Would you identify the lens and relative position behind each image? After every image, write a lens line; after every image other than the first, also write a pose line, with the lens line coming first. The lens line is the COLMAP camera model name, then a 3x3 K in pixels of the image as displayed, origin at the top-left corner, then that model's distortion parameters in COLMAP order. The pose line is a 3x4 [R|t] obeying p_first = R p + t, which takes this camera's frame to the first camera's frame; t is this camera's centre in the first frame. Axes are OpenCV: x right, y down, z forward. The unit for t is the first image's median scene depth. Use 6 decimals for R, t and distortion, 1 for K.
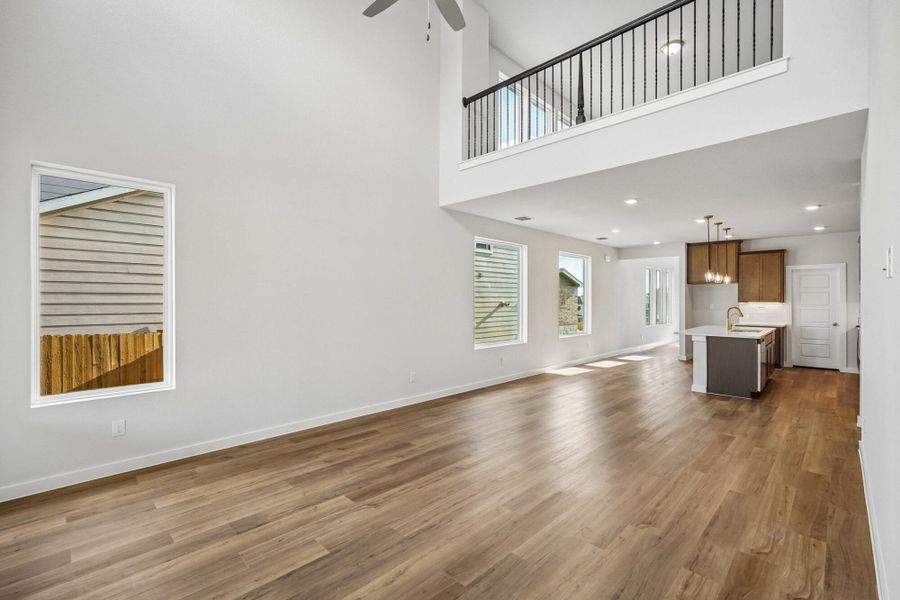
lens RADIAL K [[402.9, 0, 437.5], [0, 402.9, 298.6], [0, 0, 1]] dist [-0.005437, 0.002974]
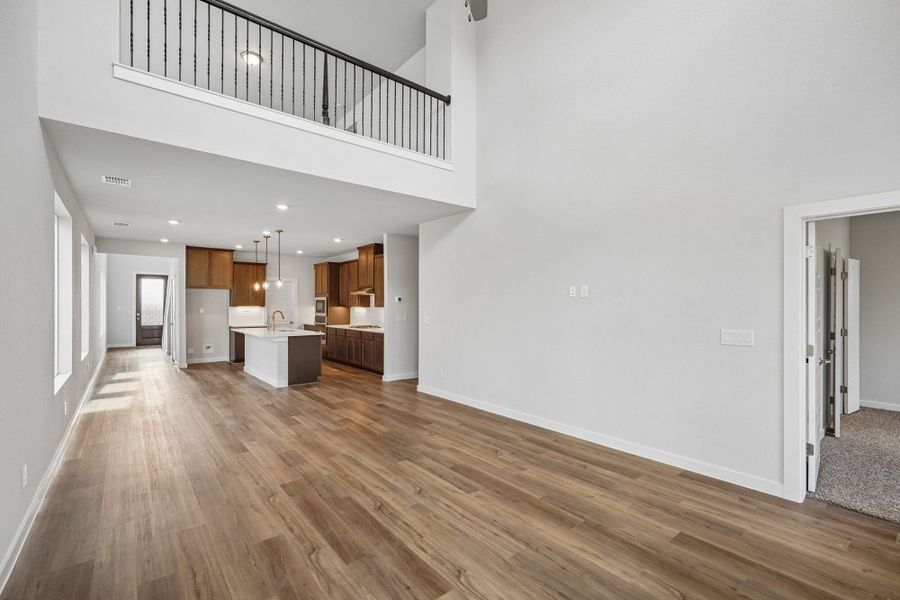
lens RADIAL K [[402.9, 0, 452.3], [0, 402.9, 304.8], [0, 0, 1]] dist [-0.005437, 0.002974]
pose [[0.083556, -0.000874, 0.996503, -0.752406], [-0.004892, 0.999987, 0.001288, -0.000637], [-0.996491, -0.004982, 0.083551, 0.771363]]
